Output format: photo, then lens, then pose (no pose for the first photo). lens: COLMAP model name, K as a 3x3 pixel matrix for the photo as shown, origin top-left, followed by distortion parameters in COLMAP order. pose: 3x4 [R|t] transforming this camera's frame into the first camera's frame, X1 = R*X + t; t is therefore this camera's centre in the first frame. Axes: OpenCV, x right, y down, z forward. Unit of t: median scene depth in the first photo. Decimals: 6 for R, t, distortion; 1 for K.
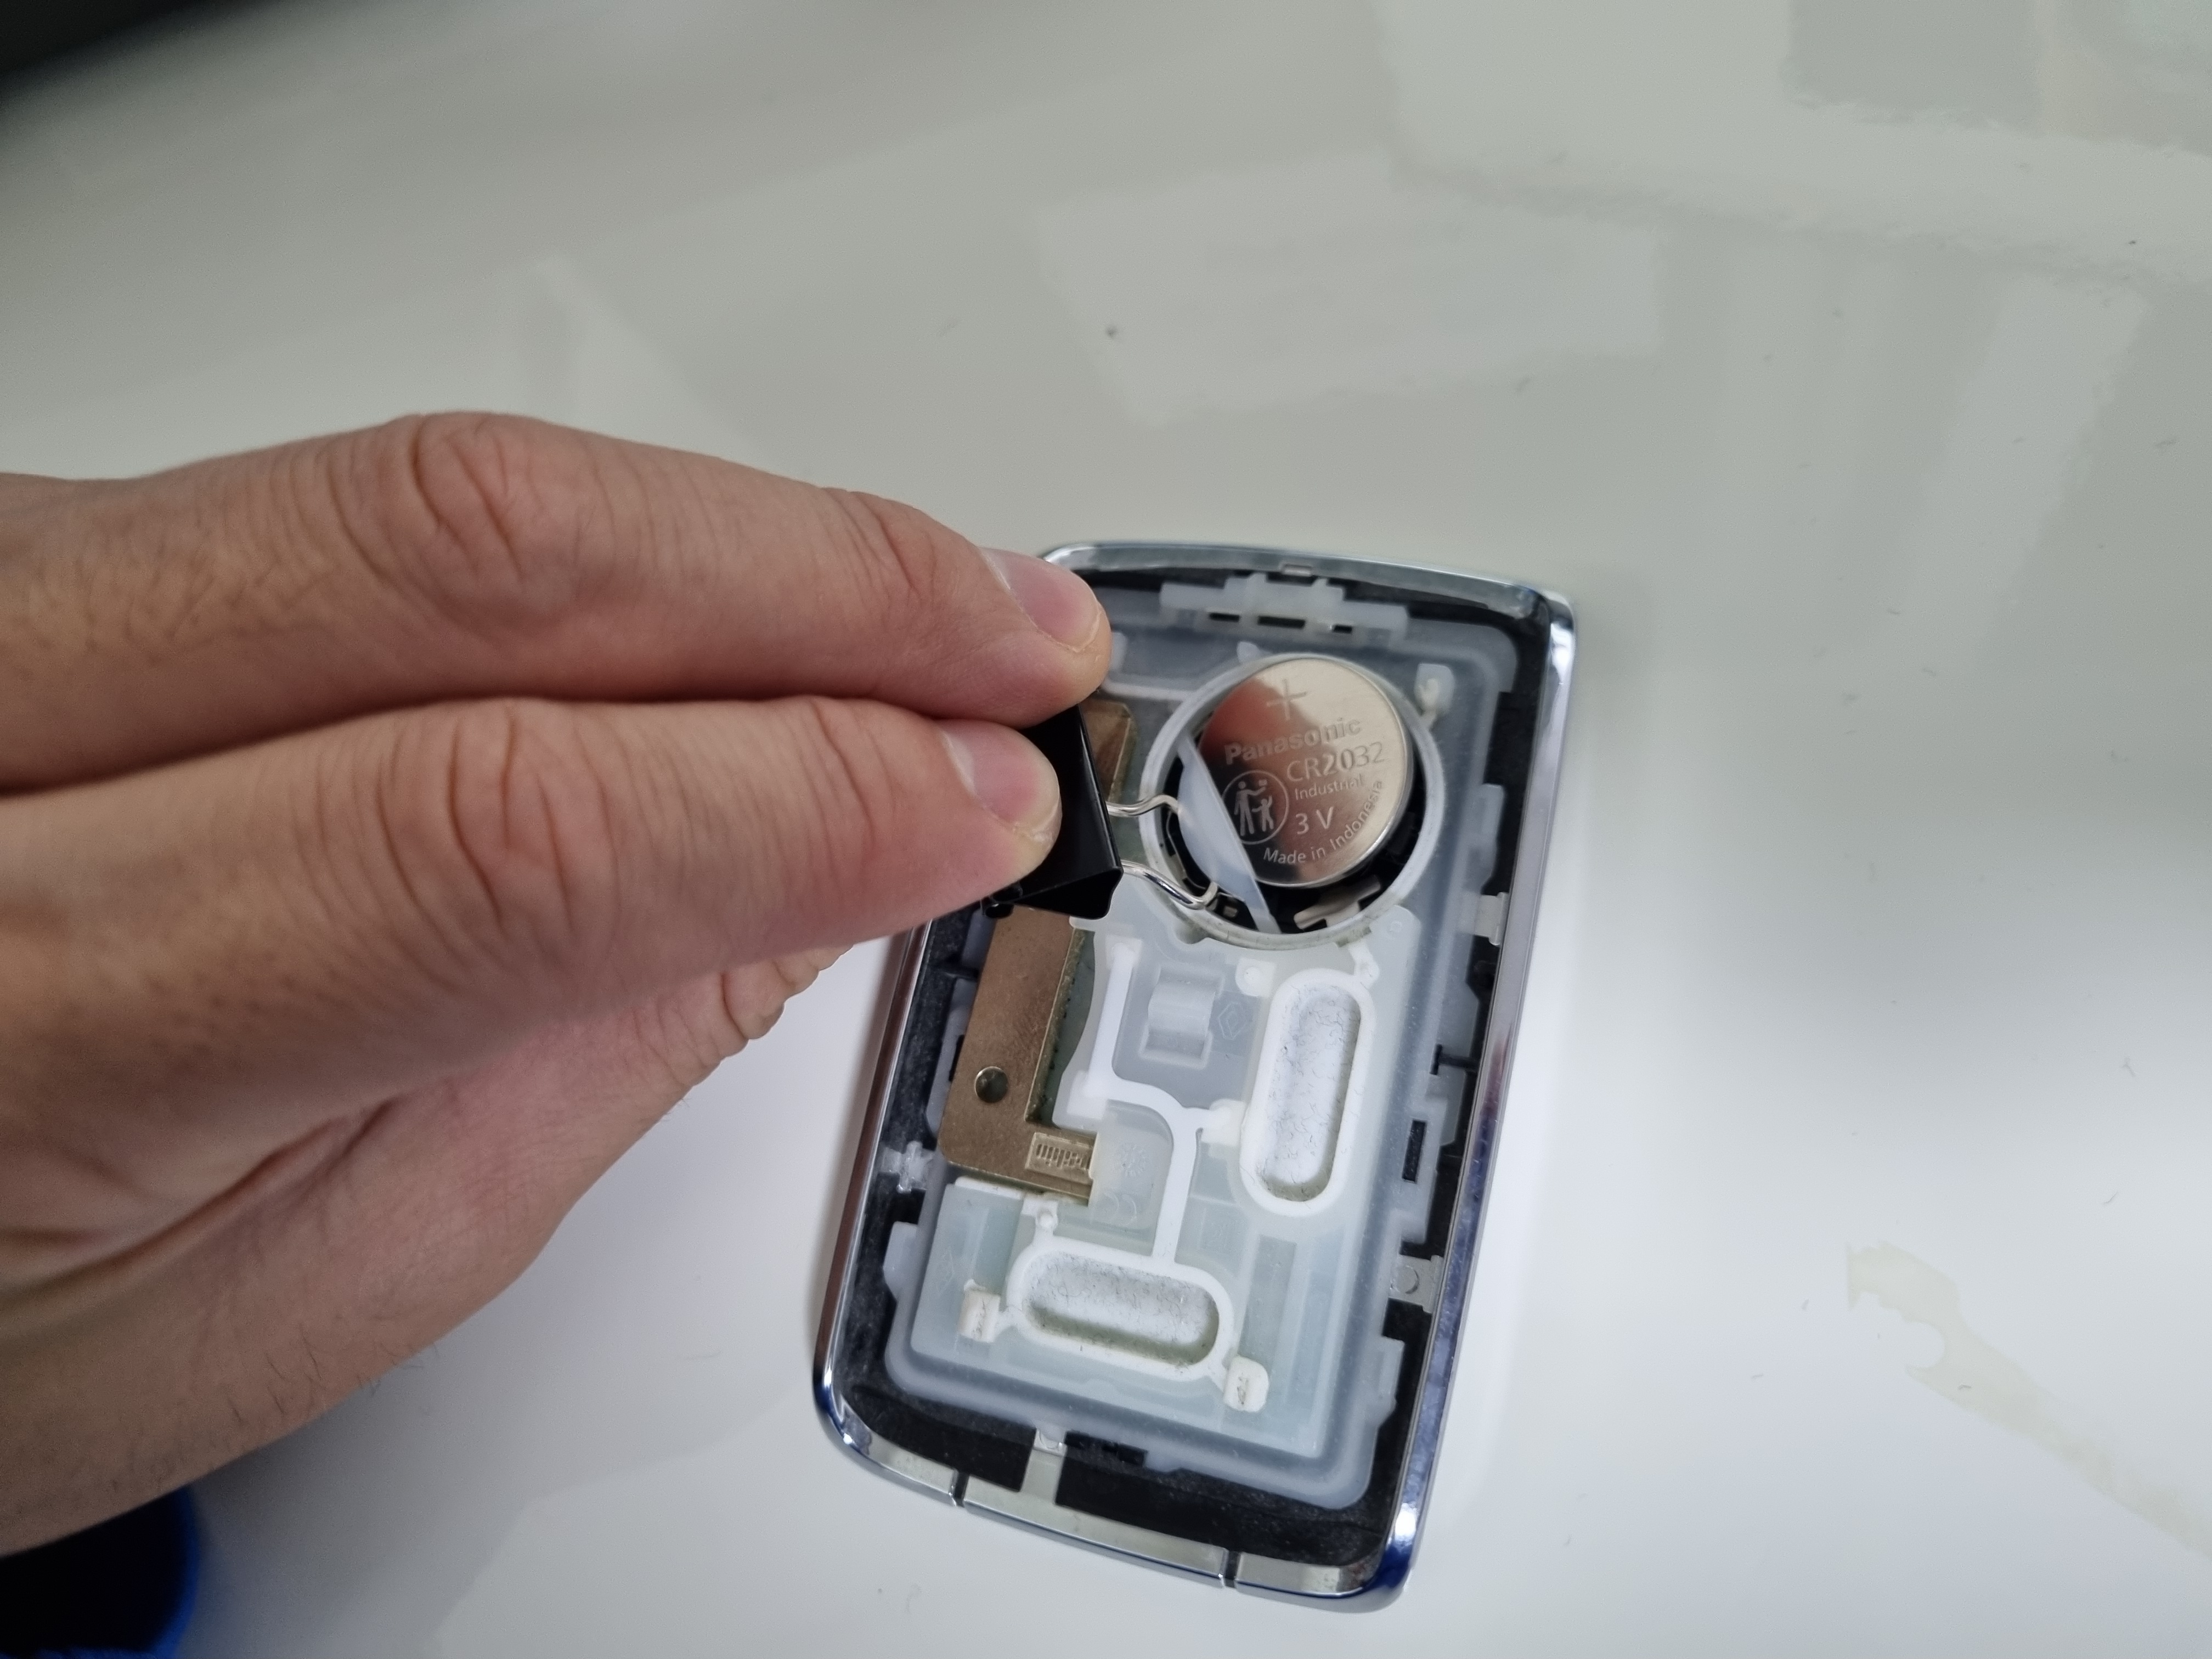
lens RADIAL K [[1740.7, 0, 1126.5], [0, 1740.7, 808.8], [0, 0, 1]] dist [-0.041958, 0.007167]
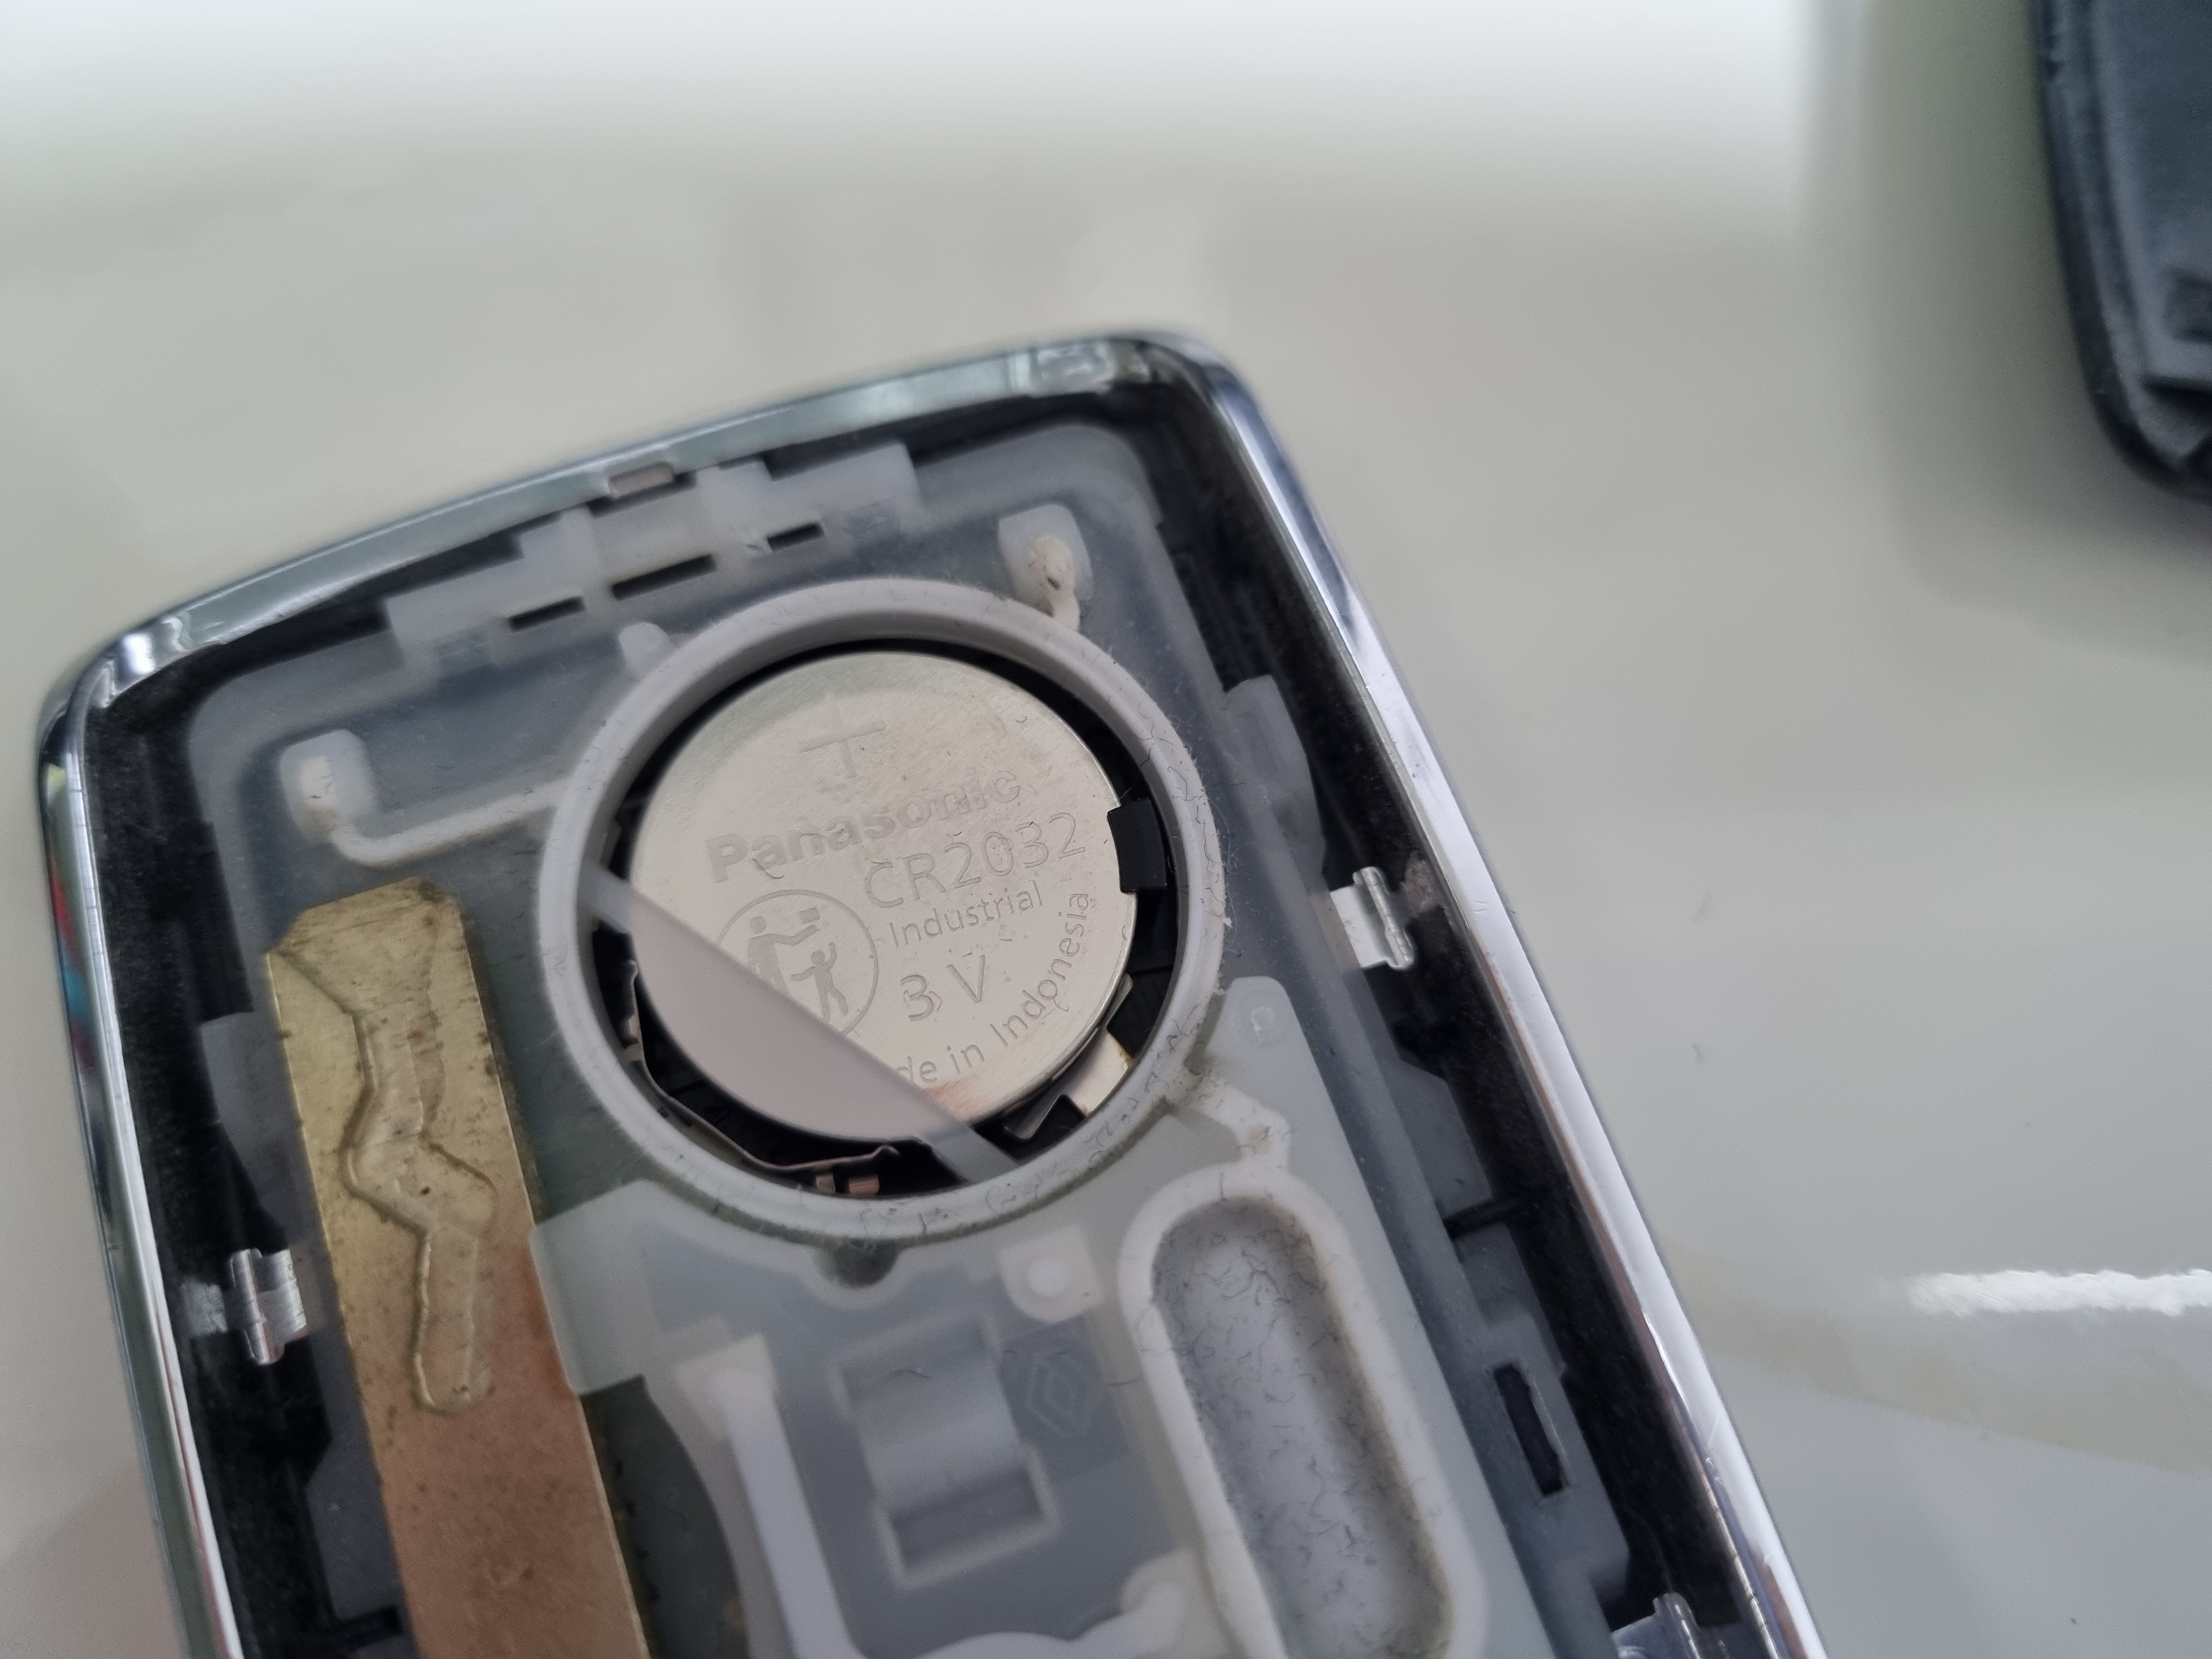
lens RADIAL K [[1850.6, 0, 1112.4], [0, 1850.6, 836.3], [0, 0, 1]] dist [-0.071863, -0.004266]
pose [[0.788699, -0.400443, 0.466476, -0.081798], [0.439880, 0.897655, 0.026854, -0.005517], [-0.429488, 0.184014, 0.884126, 0.568682]]
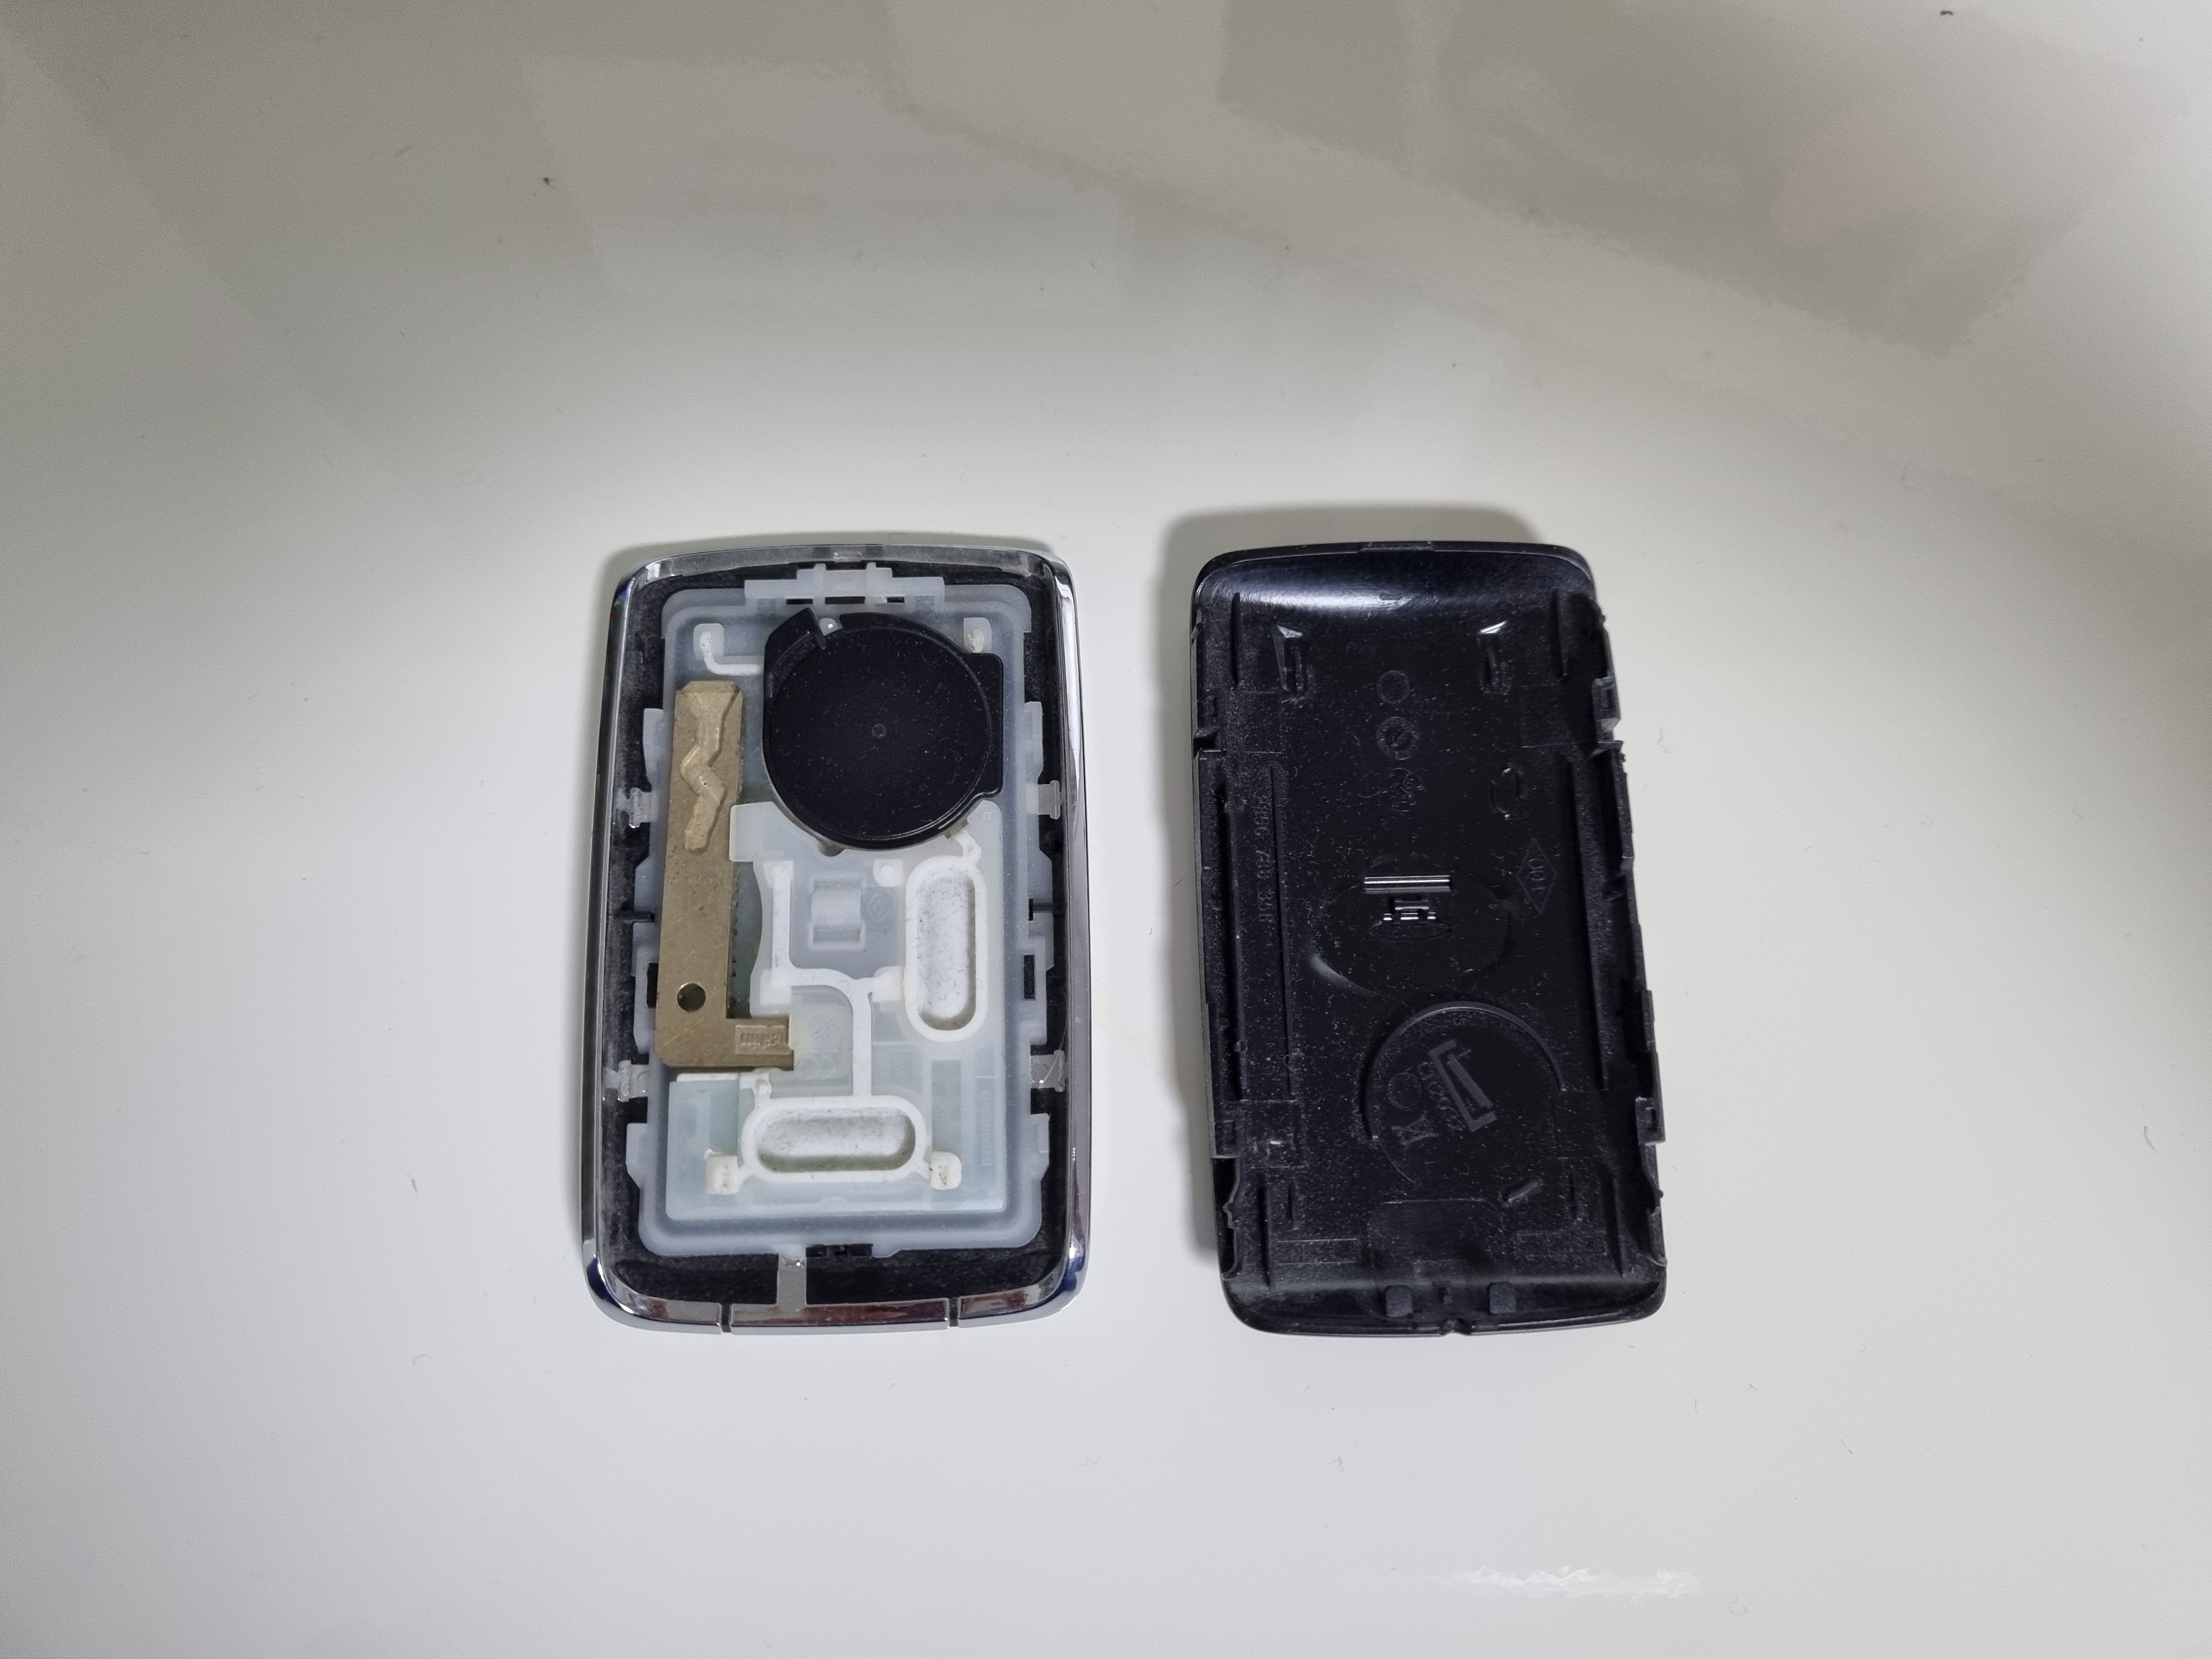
lens RADIAL K [[1740.7, 0, 1120.9], [0, 1740.7, 808.7], [0, 0, 1]] dist [-0.041958, 0.007167]
pose [[0.918137, -0.159218, 0.362869, -0.229676], [0.151471, 0.987201, 0.049904, 0.010834], [-0.366170, 0.009145, 0.930503, -0.274919]]
